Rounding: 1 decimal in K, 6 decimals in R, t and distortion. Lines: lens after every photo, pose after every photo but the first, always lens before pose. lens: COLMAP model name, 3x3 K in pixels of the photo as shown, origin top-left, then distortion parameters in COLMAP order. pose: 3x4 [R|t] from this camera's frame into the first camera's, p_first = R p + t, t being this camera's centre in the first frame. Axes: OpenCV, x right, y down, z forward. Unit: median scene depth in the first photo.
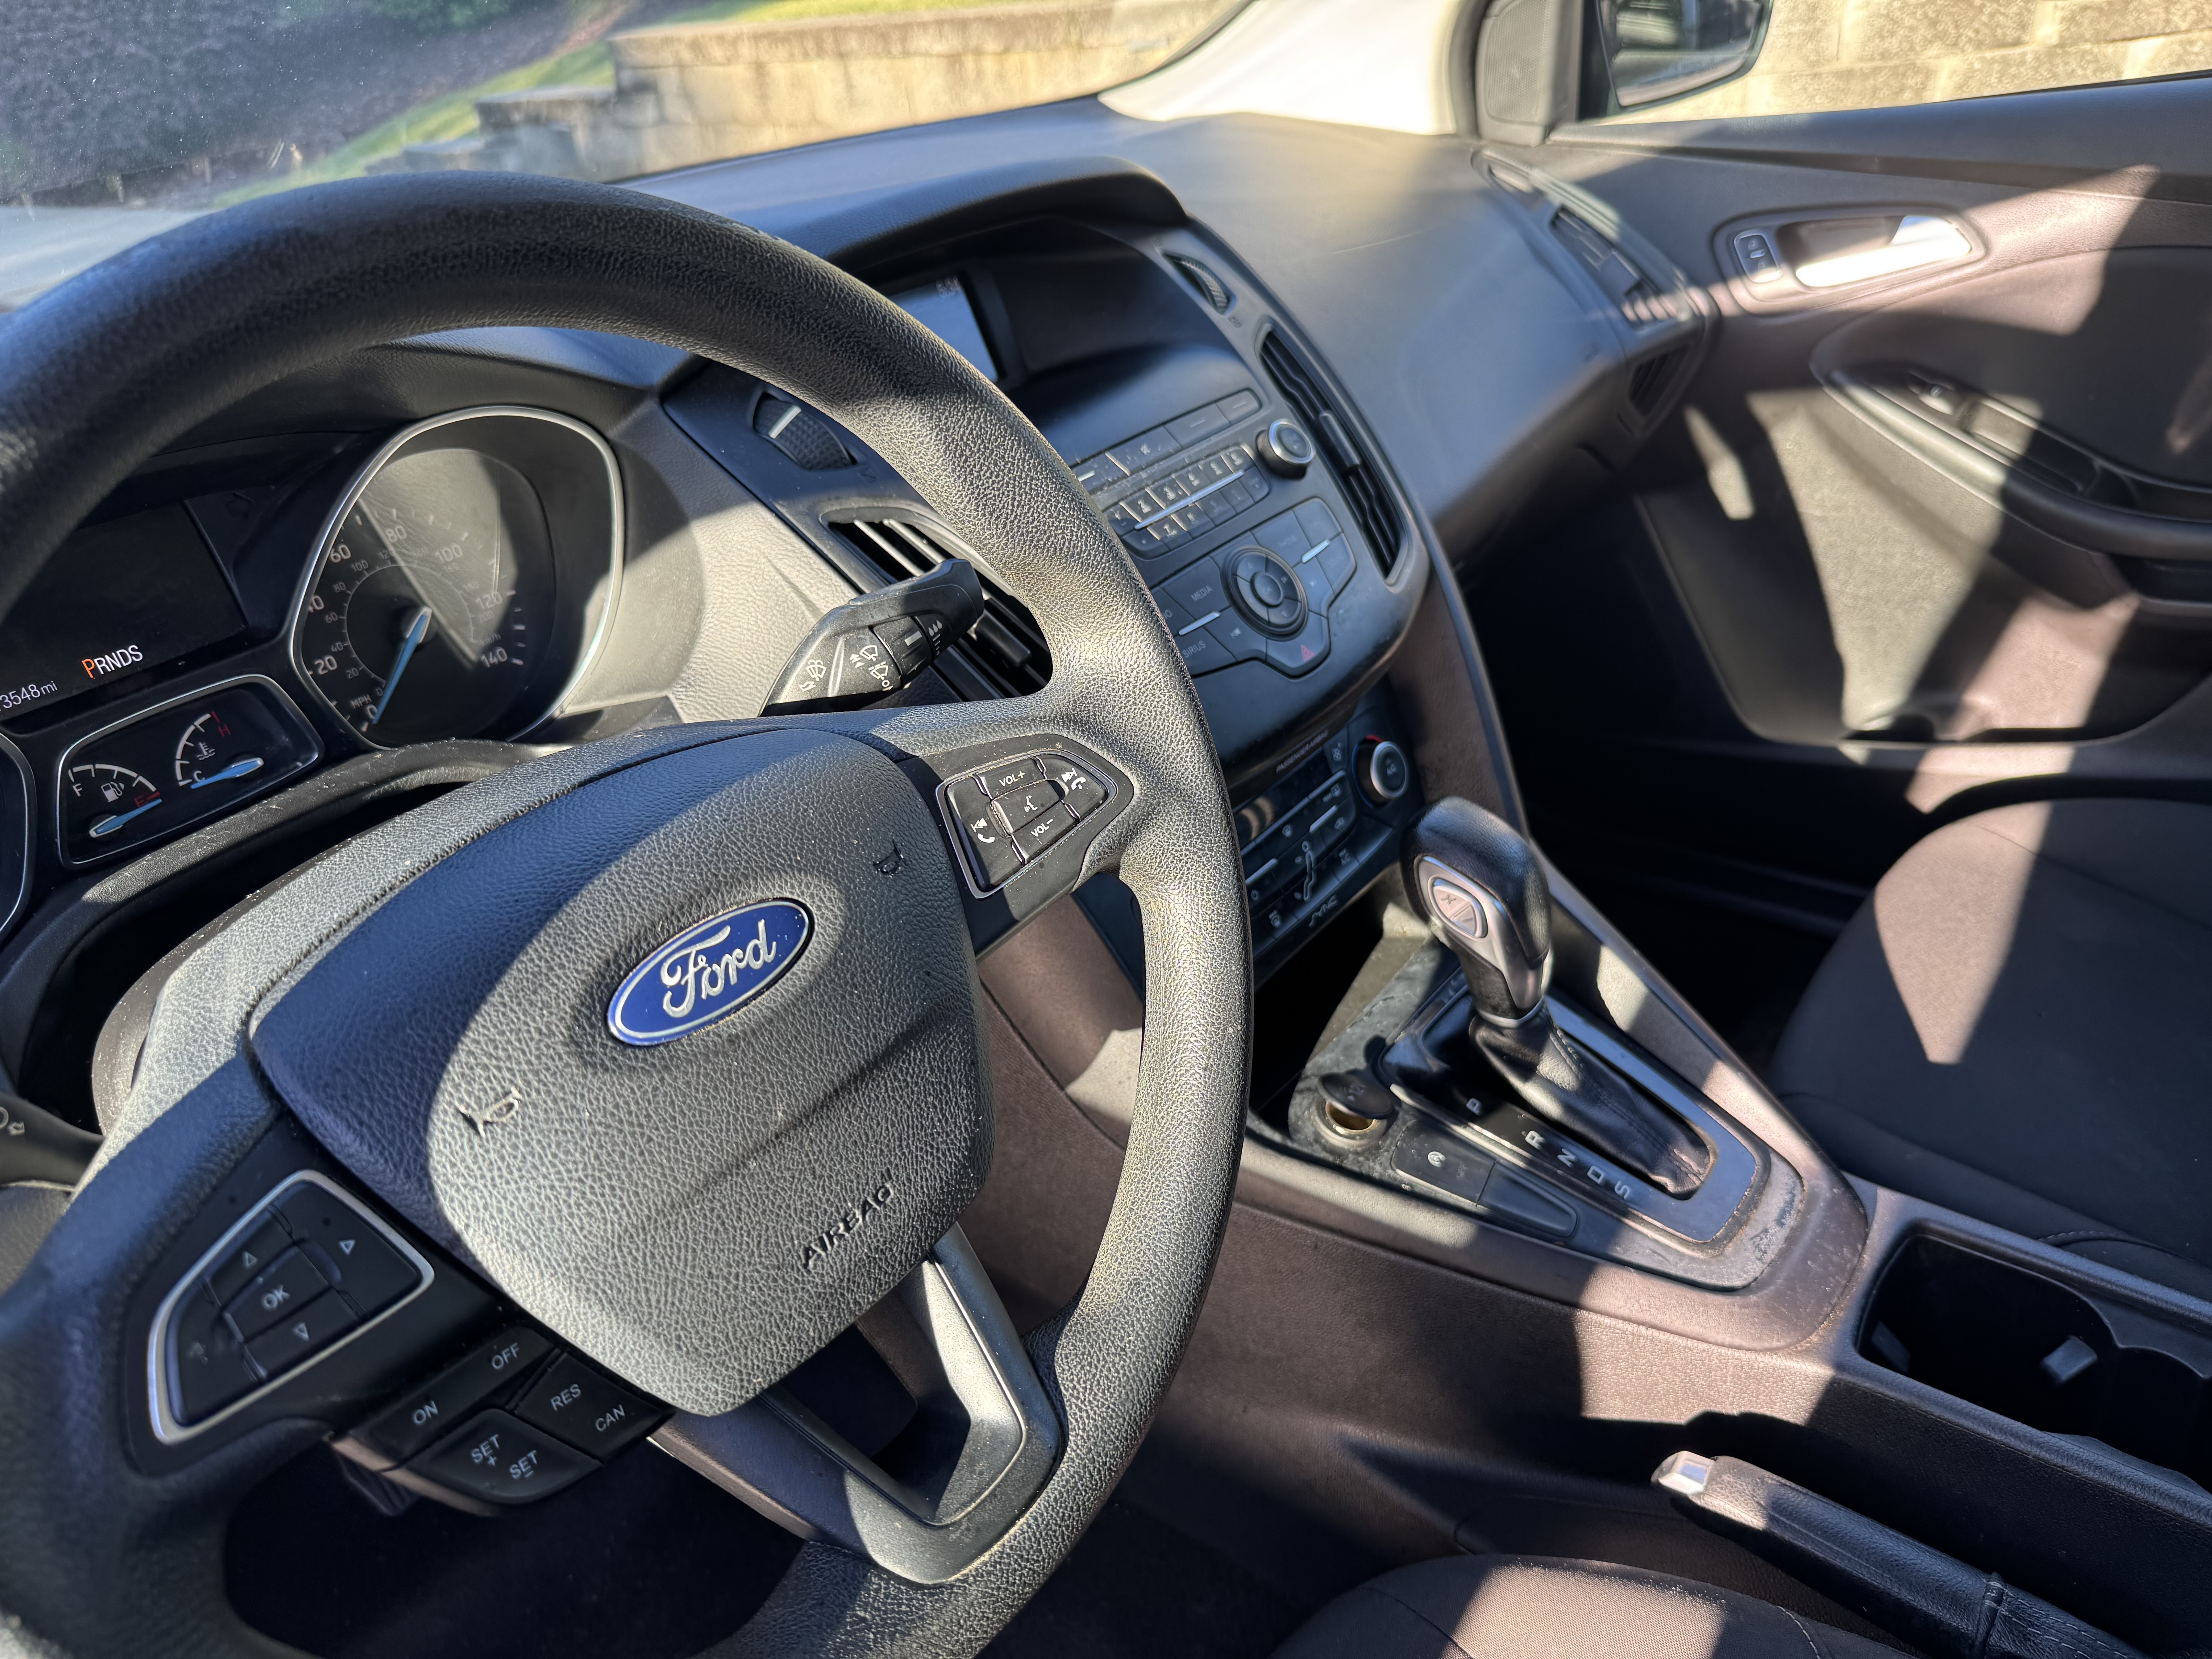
lens RADIAL K [[1556.8, 0, 1088.7], [0, 1556.8, 819.3], [0, 0, 1]] dist [0.045577, -0.066273]
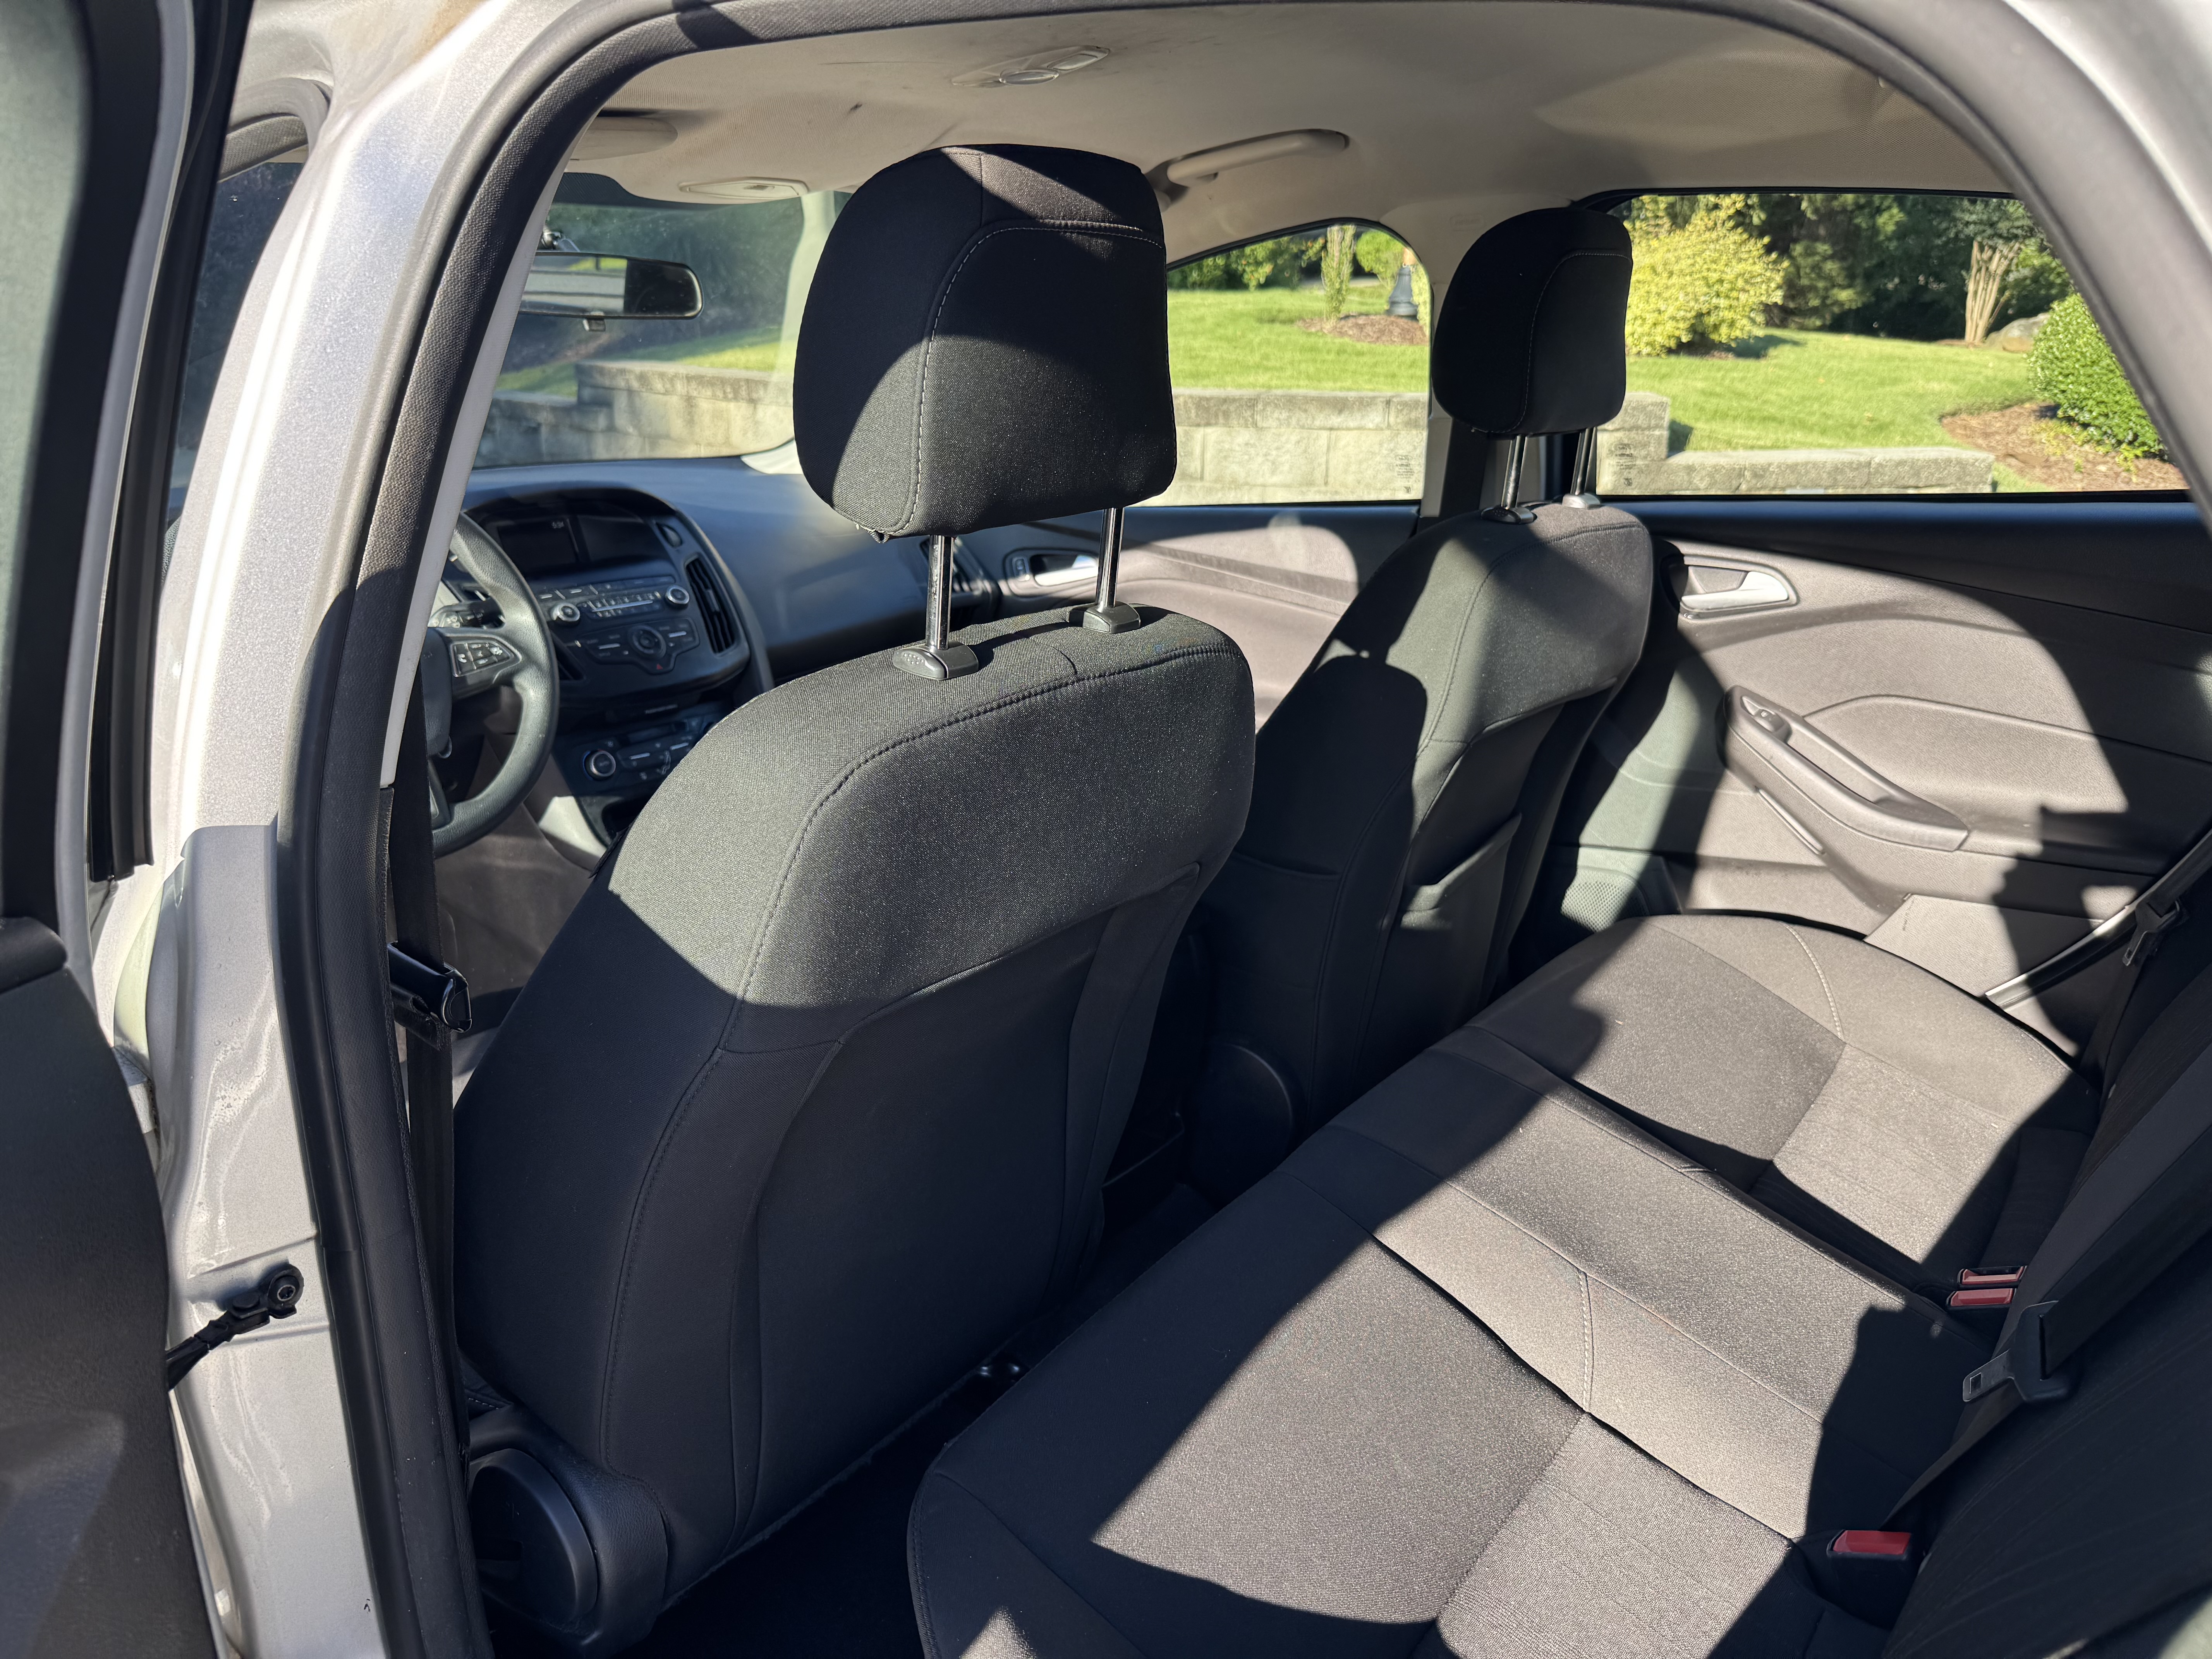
lens RADIAL K [[1556.8, 0, 1095.7], [0, 1556.8, 813.9], [0, 0, 1]] dist [0.045577, -0.066273]
pose [[0.994131, 0.098893, 0.043867, 0.747927], [-0.088056, 0.975219, -0.202962, 0.573552], [-0.062851, 0.197908, 0.978204, -1.490437]]
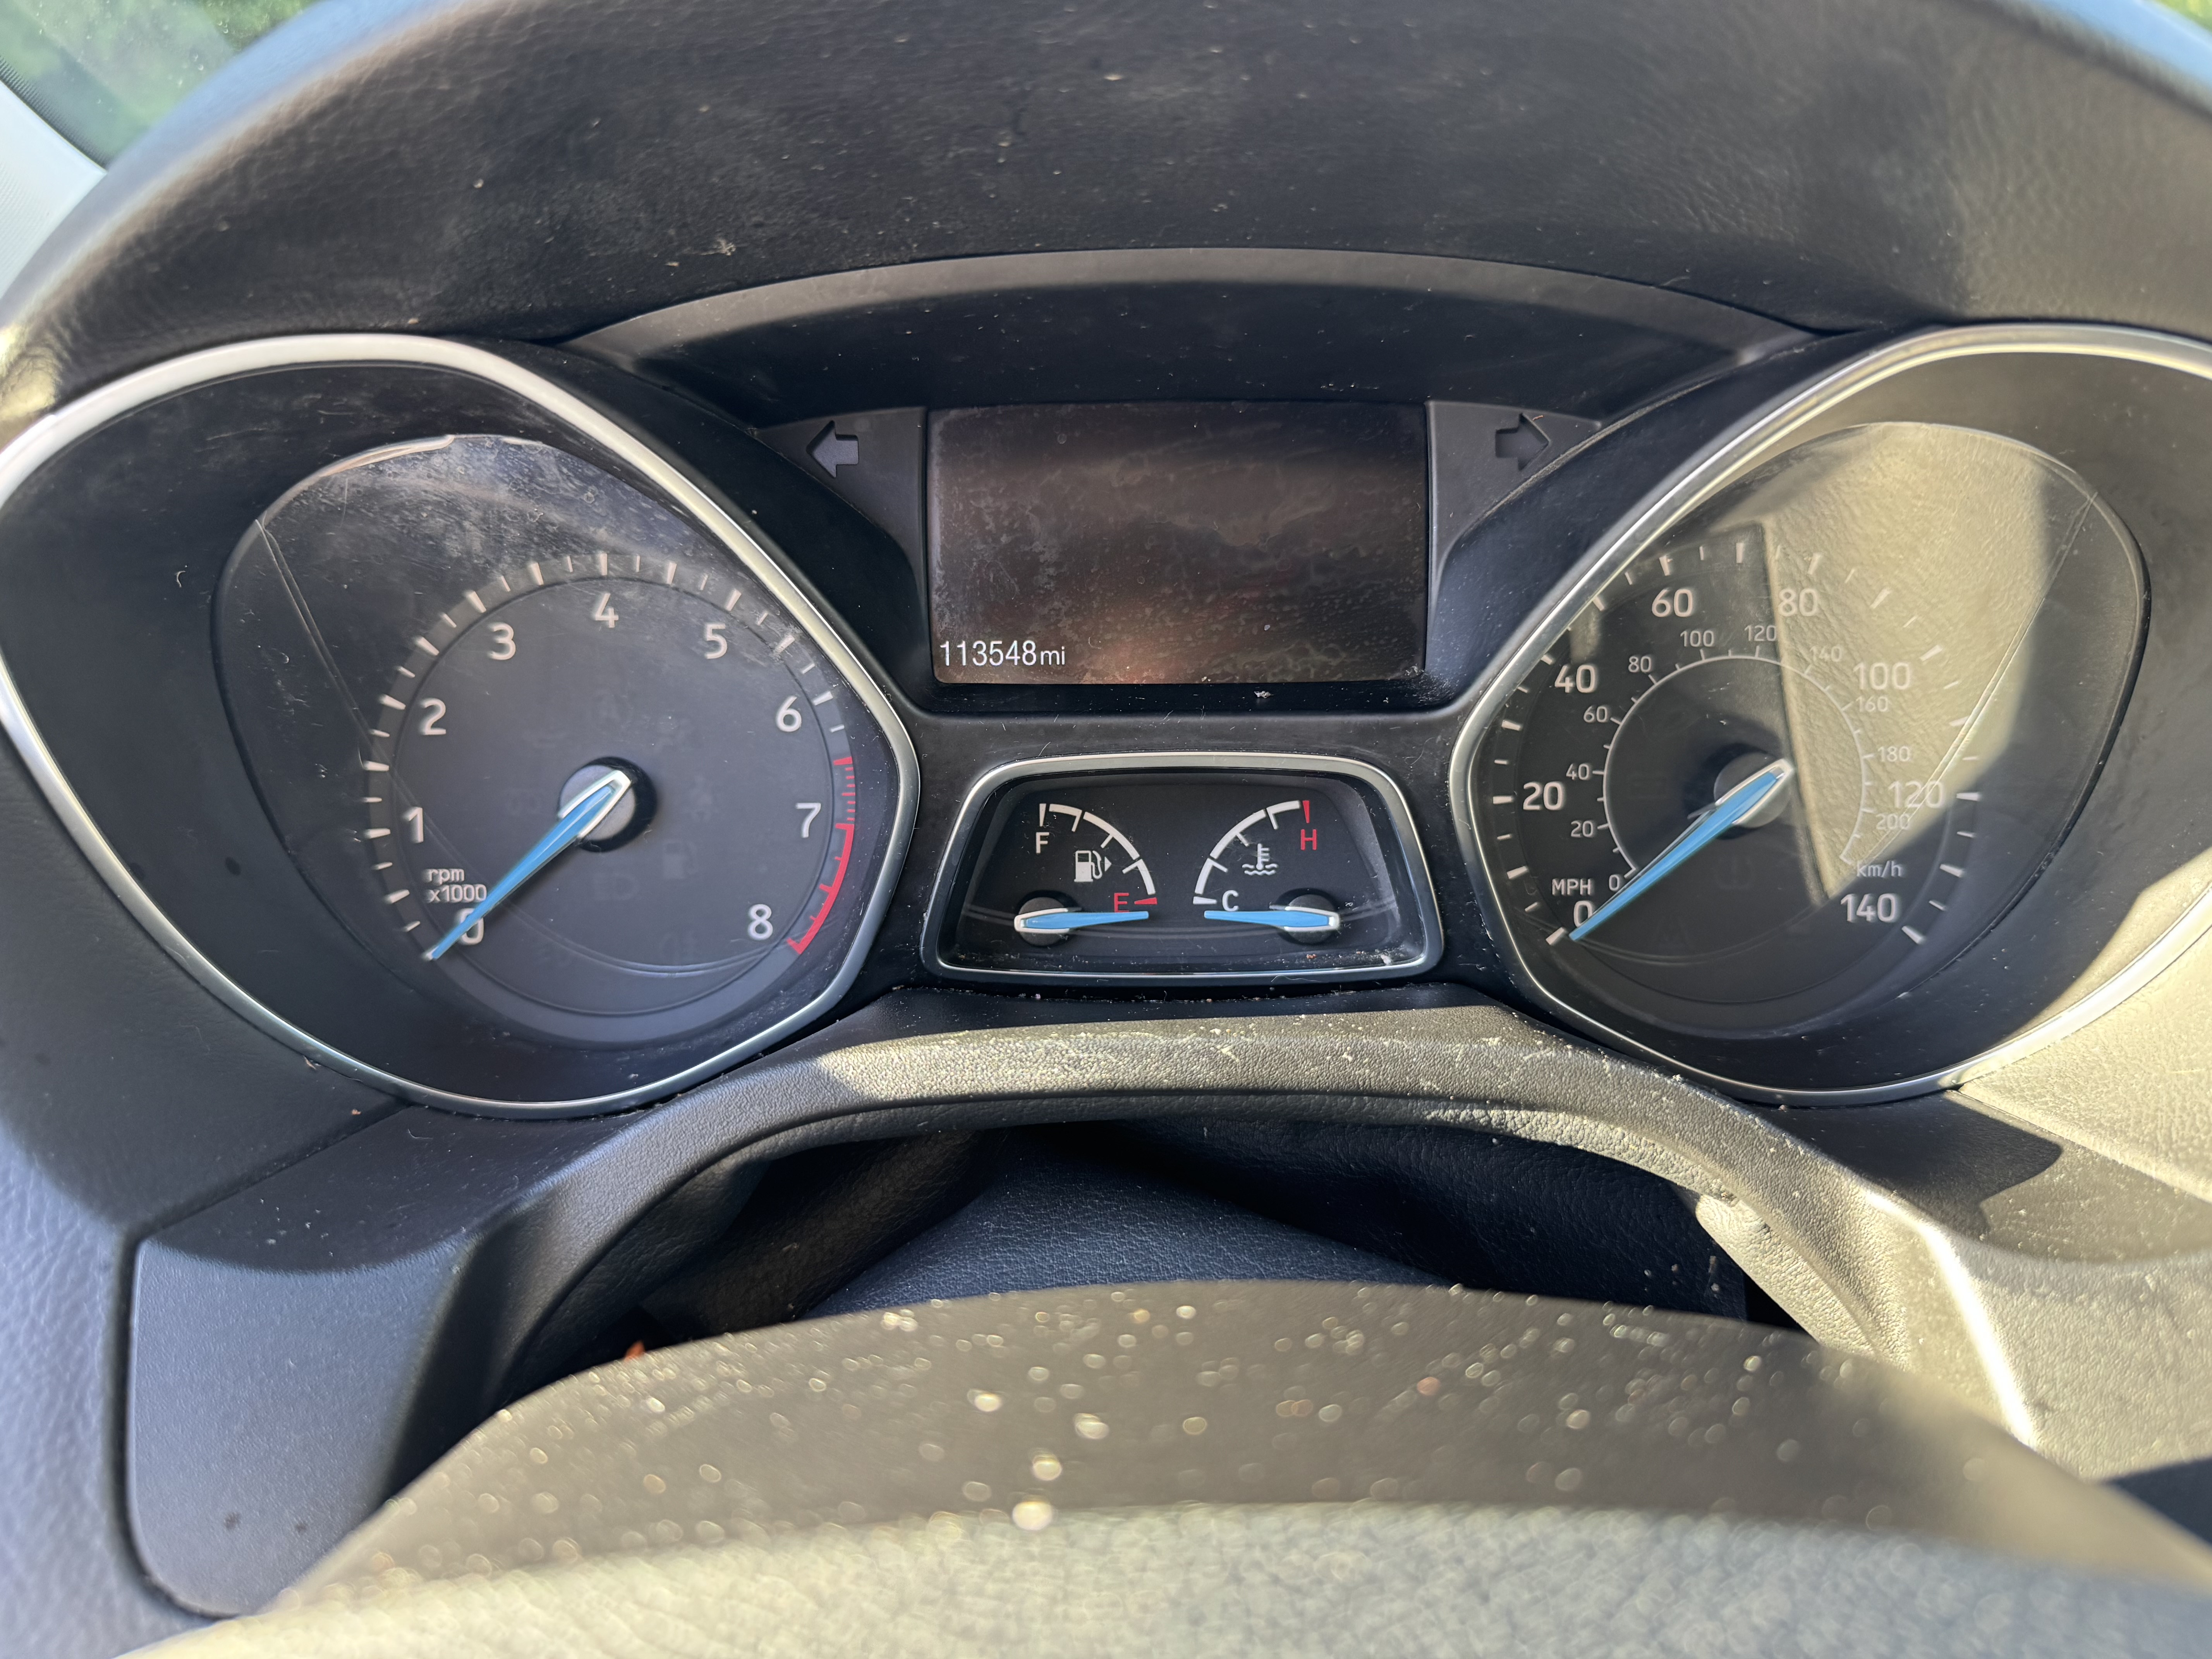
lens RADIAL K [[1556.8, 0, 1110.8], [0, 1556.8, 832.3], [0, 0, 1]] dist [0.045577, -0.066273]
pose [[0.612821, 0.384402, -0.690424, -0.189253], [-0.434017, 0.893861, 0.112434, -0.072067], [0.660363, 0.230754, 0.714614, 0.472430]]
